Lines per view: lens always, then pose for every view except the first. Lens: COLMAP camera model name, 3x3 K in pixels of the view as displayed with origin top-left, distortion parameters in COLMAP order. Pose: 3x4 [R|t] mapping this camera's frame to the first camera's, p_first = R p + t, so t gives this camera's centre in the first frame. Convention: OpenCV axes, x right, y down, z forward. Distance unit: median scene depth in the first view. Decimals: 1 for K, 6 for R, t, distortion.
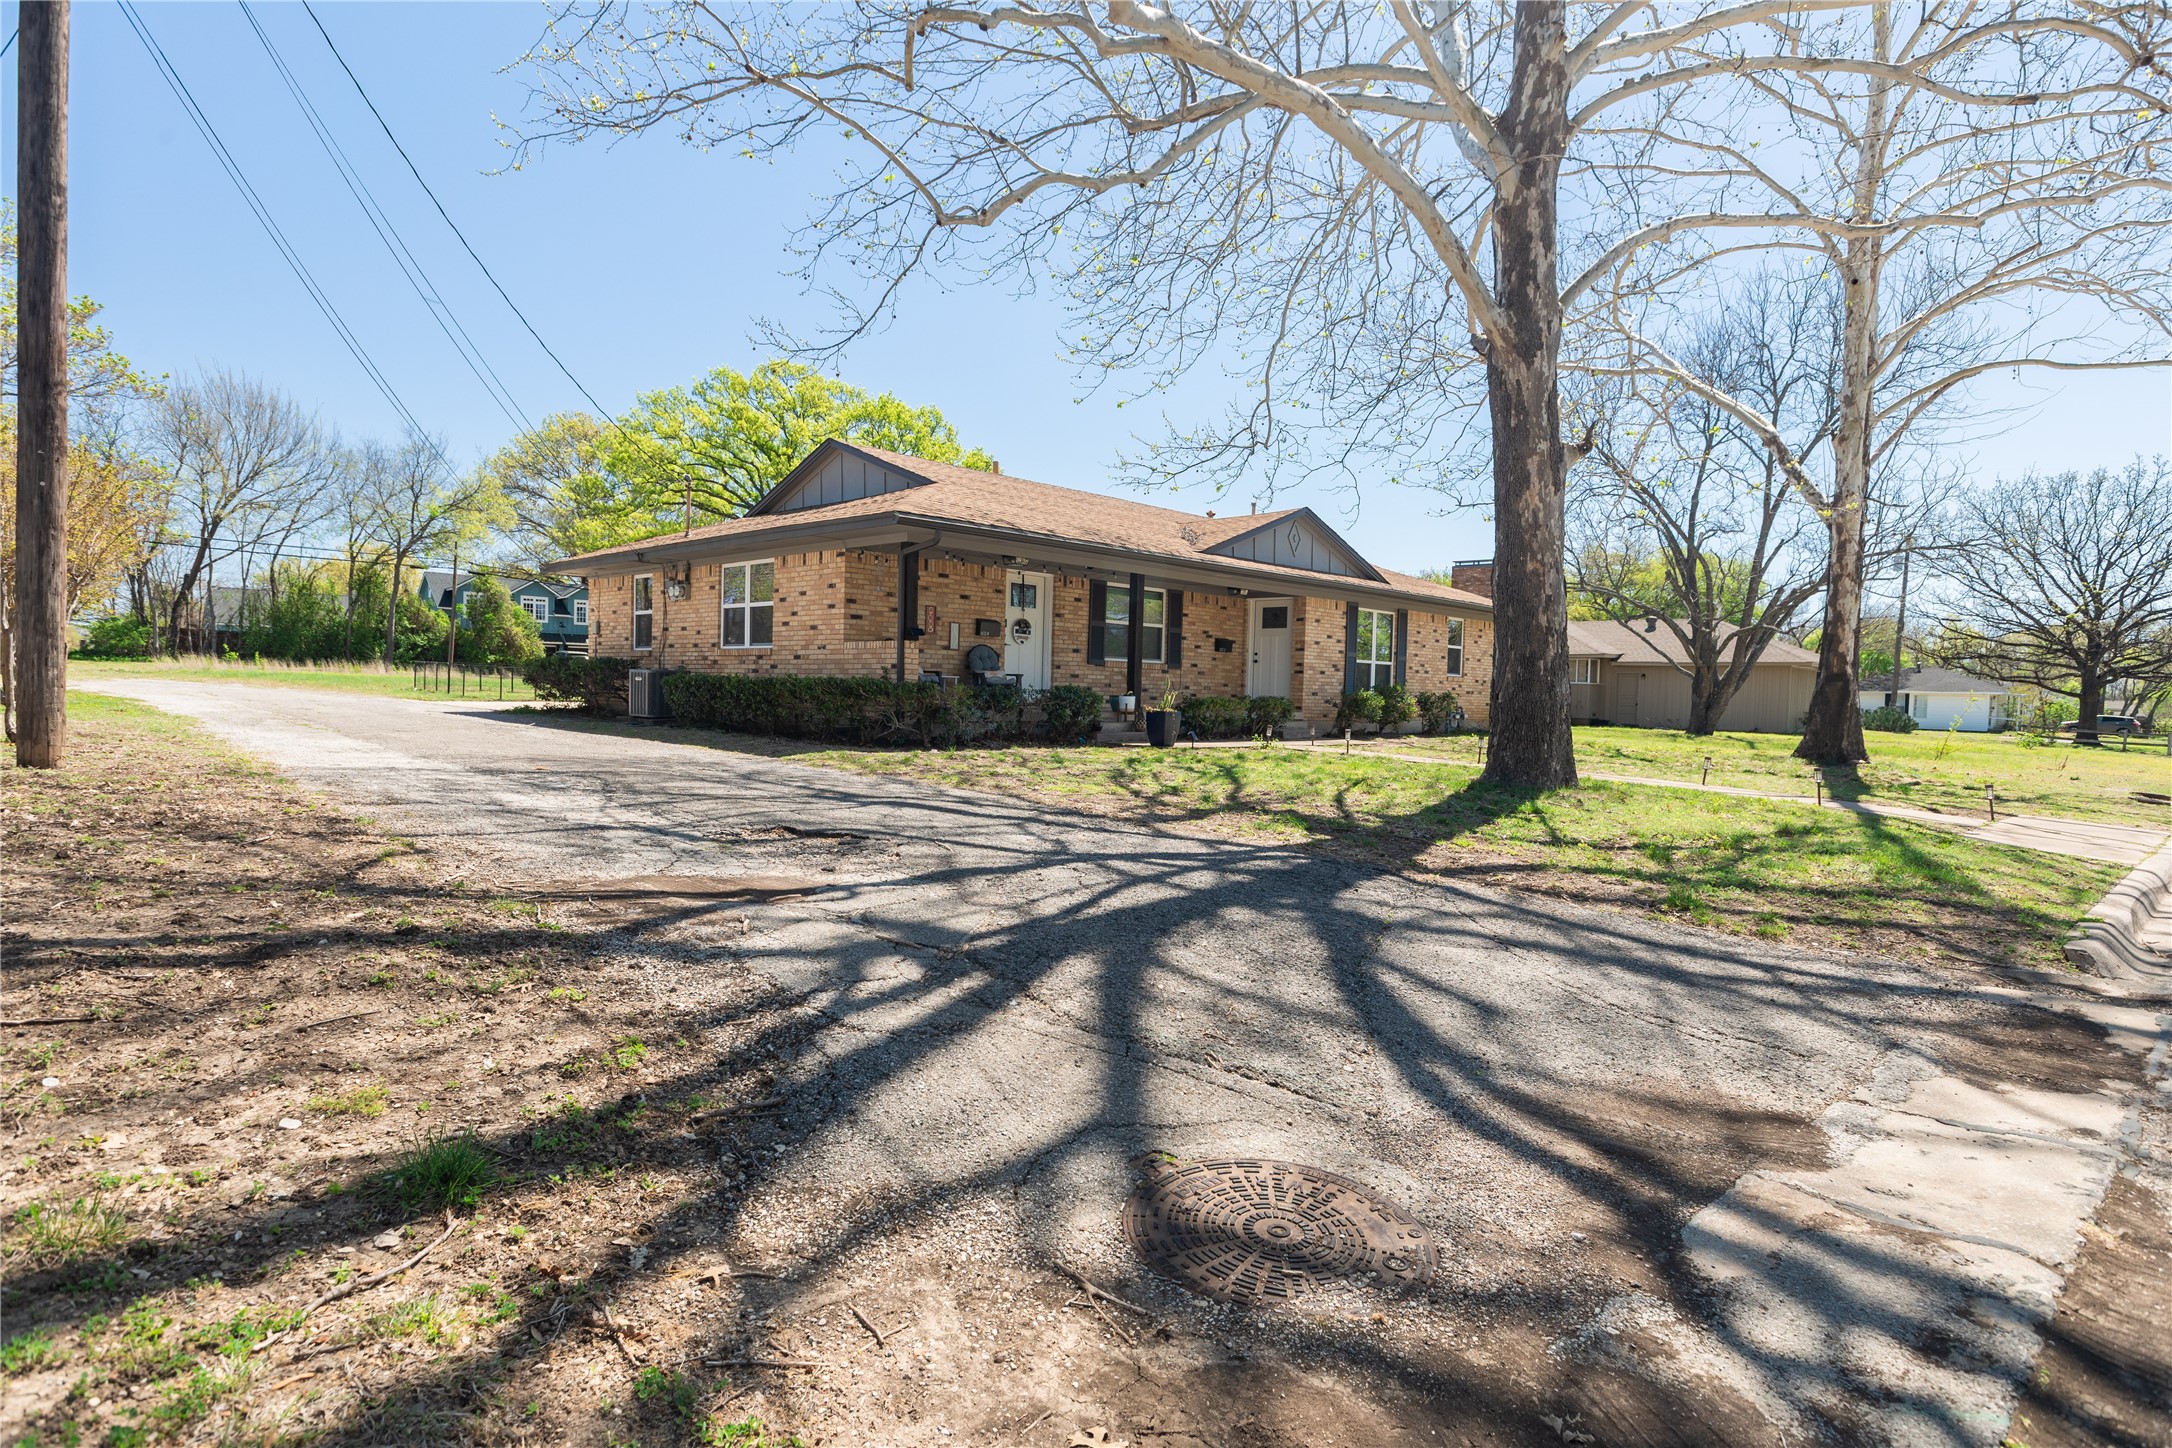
lens RADIAL K [[1114.1, 0, 1074.2], [0, 1114.1, 727.1], [0, 0, 1]] dist [-0.002639, -0.001301]
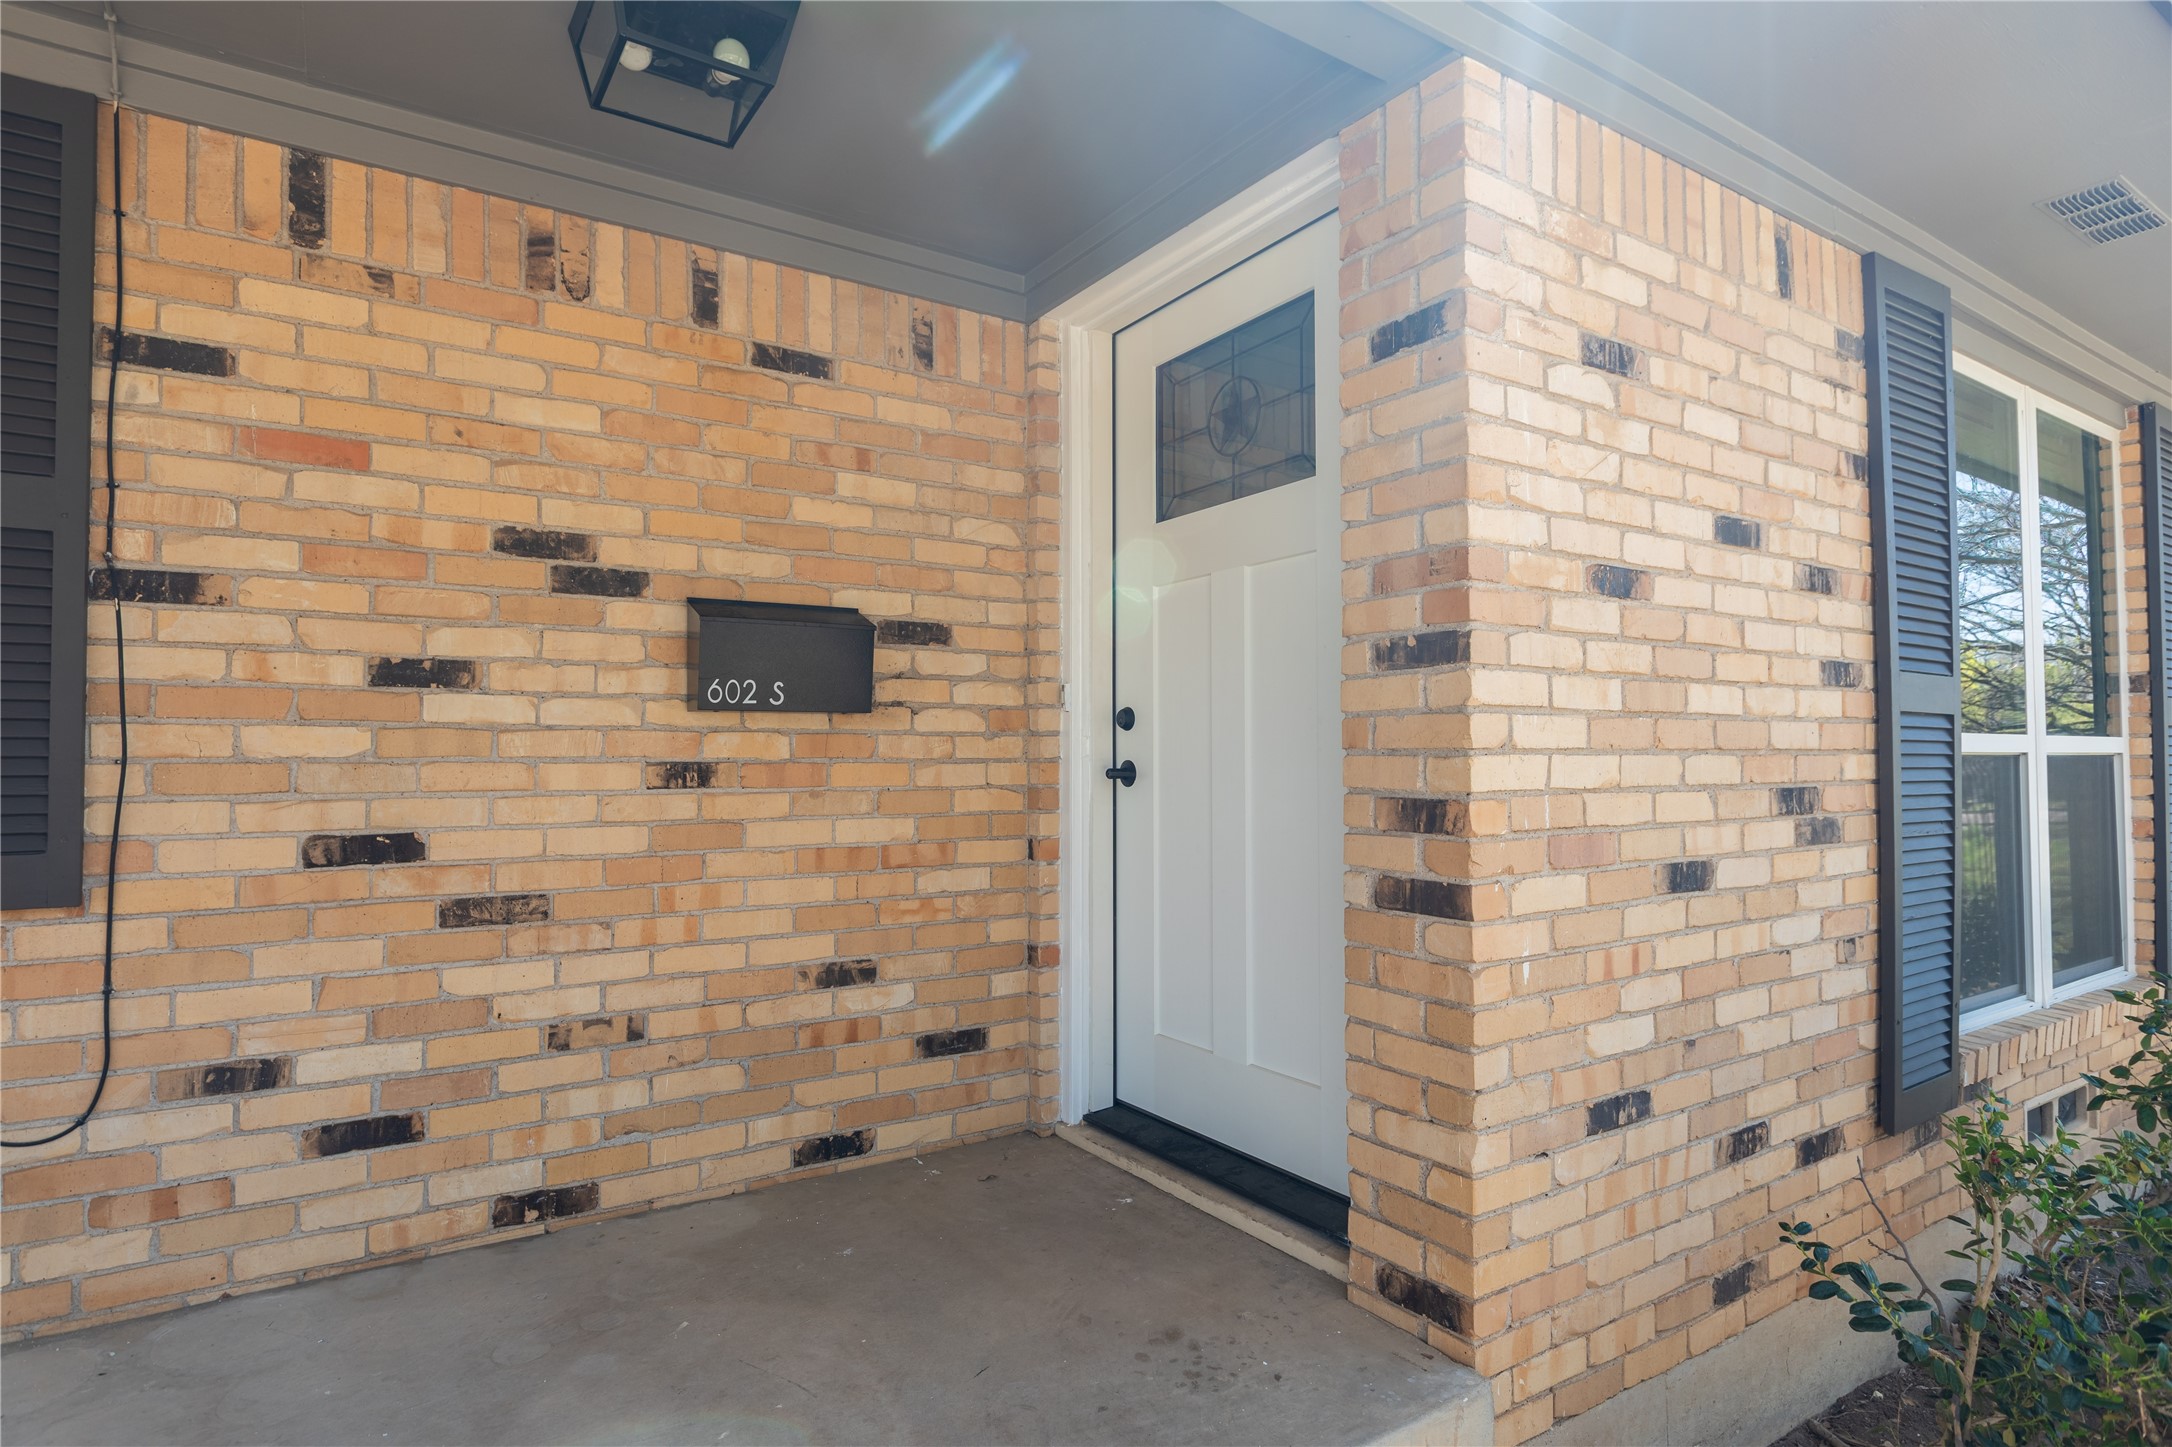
lens RADIAL K [[1135.6, 0, 1072.1], [0, 1135.6, 729.7], [0, 0, 1]] dist [-0.001369, -0.000273]
pose [[0.974762, -0.036325, -0.220270, 0.194937], [0.021410, 0.997336, -0.069725, -0.057360], [0.222216, 0.063250, 0.972944, 0.902288]]
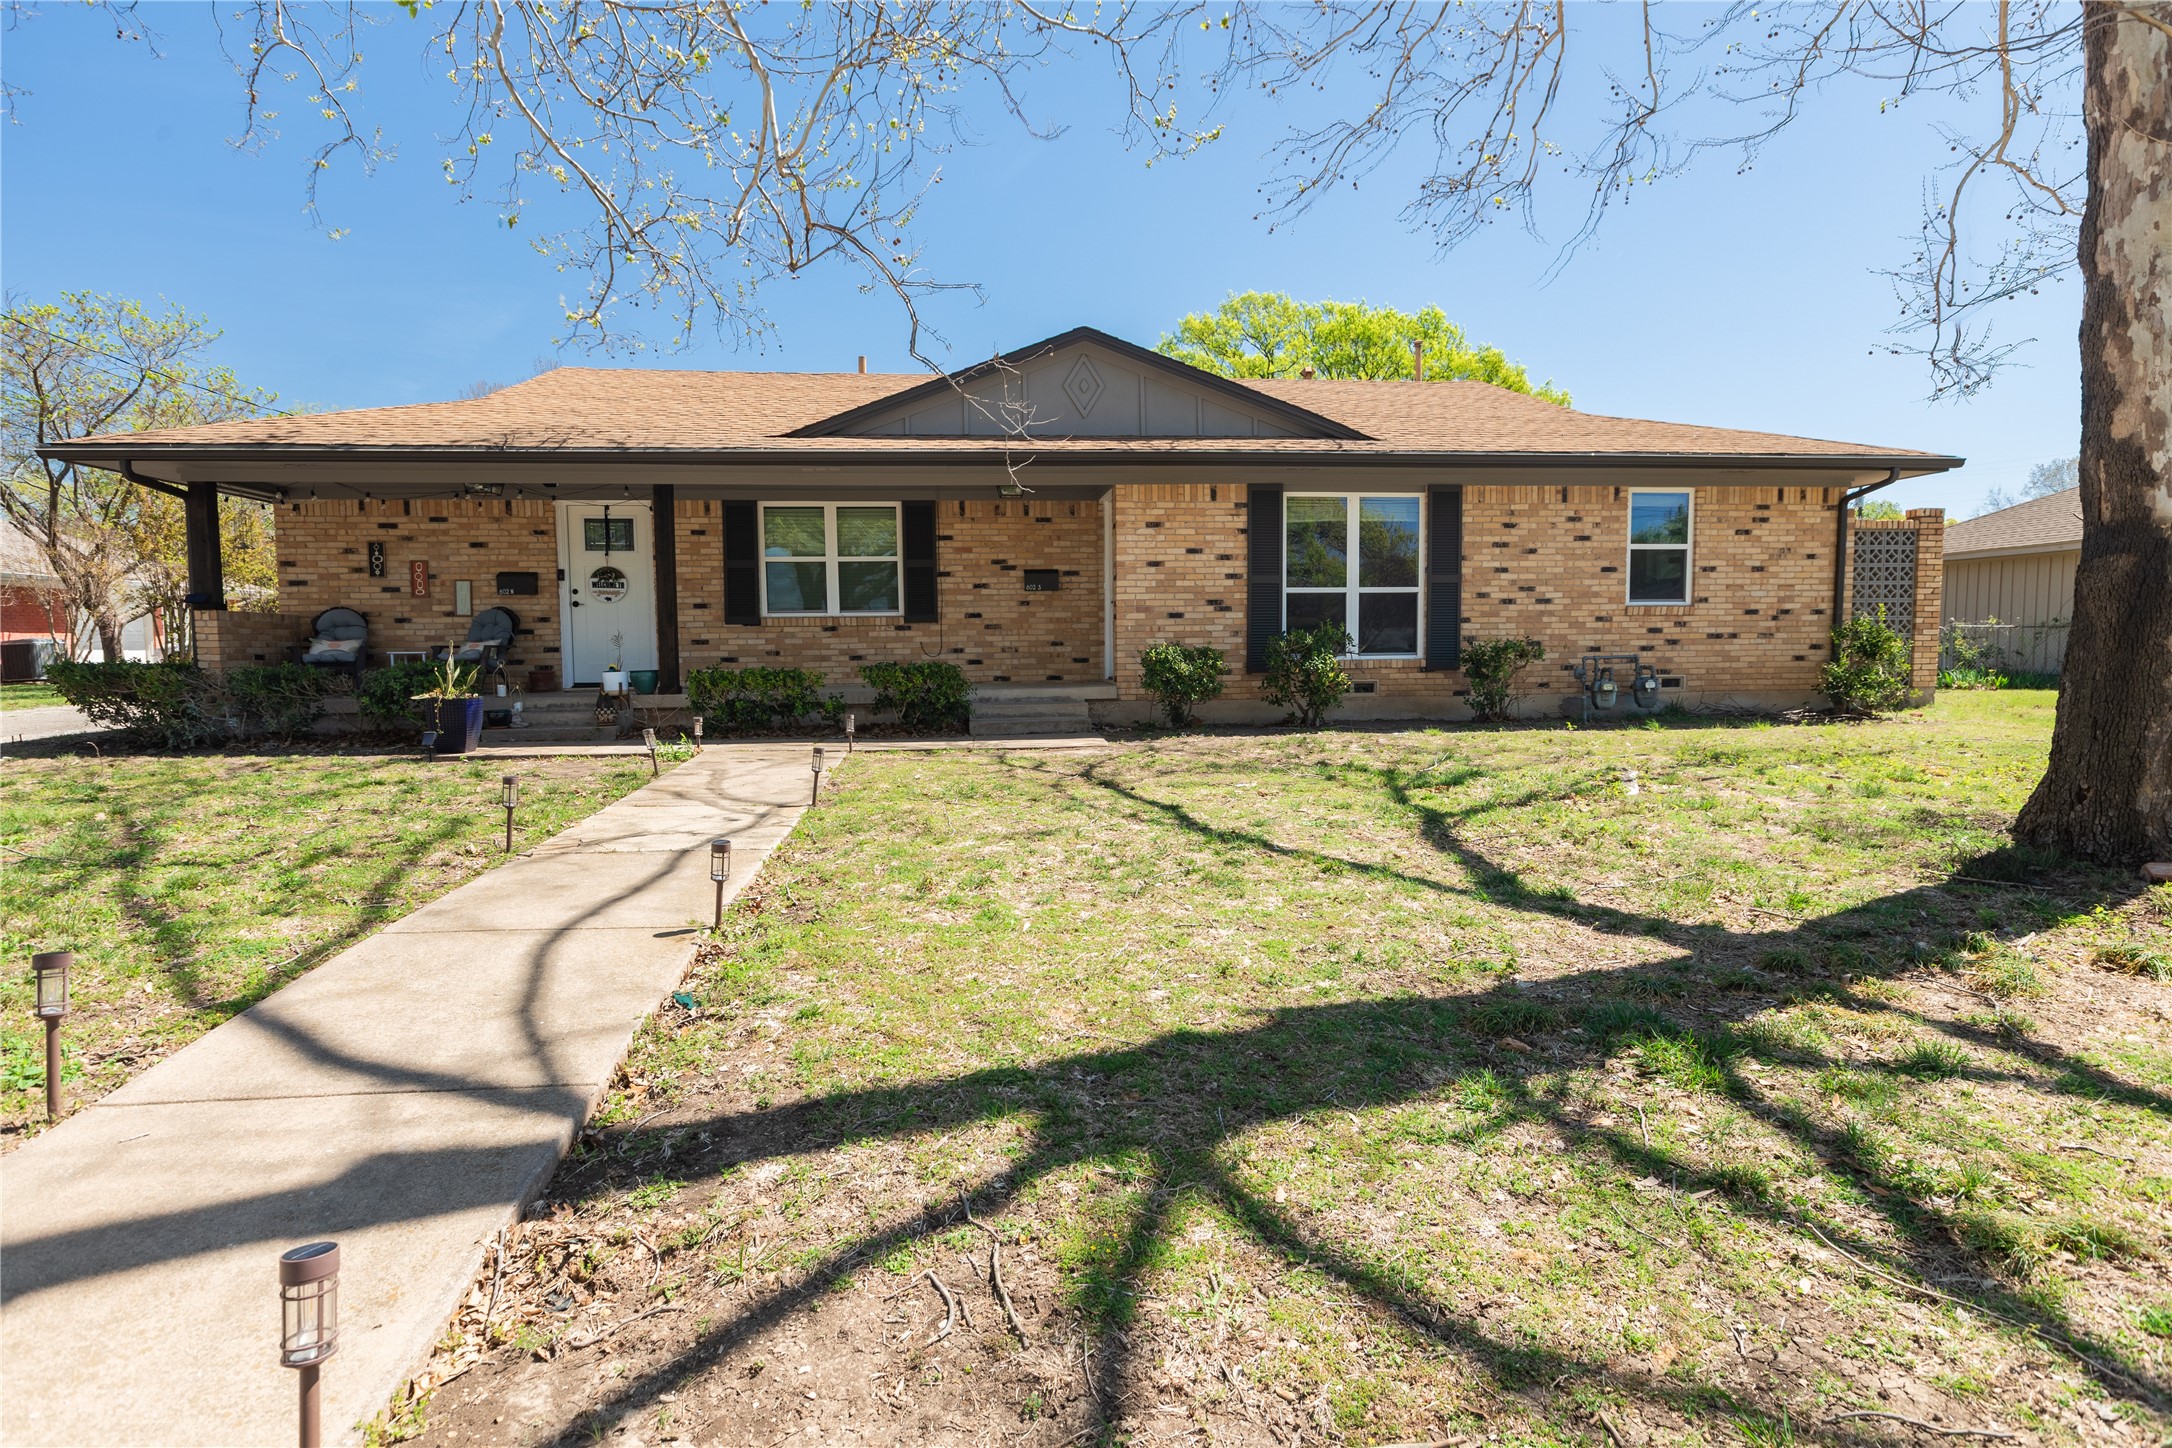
lens RADIAL K [[1098.9, 0, 1073.5], [0, 1098.9, 727.2], [0, 0, 1]] dist [-0.000929, 0.000725]
pose [[0.774448, 0.009877, -0.632560, 0.548170], [0.009554, 0.999582, 0.027304, -0.007828], [0.632565, -0.027189, 0.774030, 0.540614]]
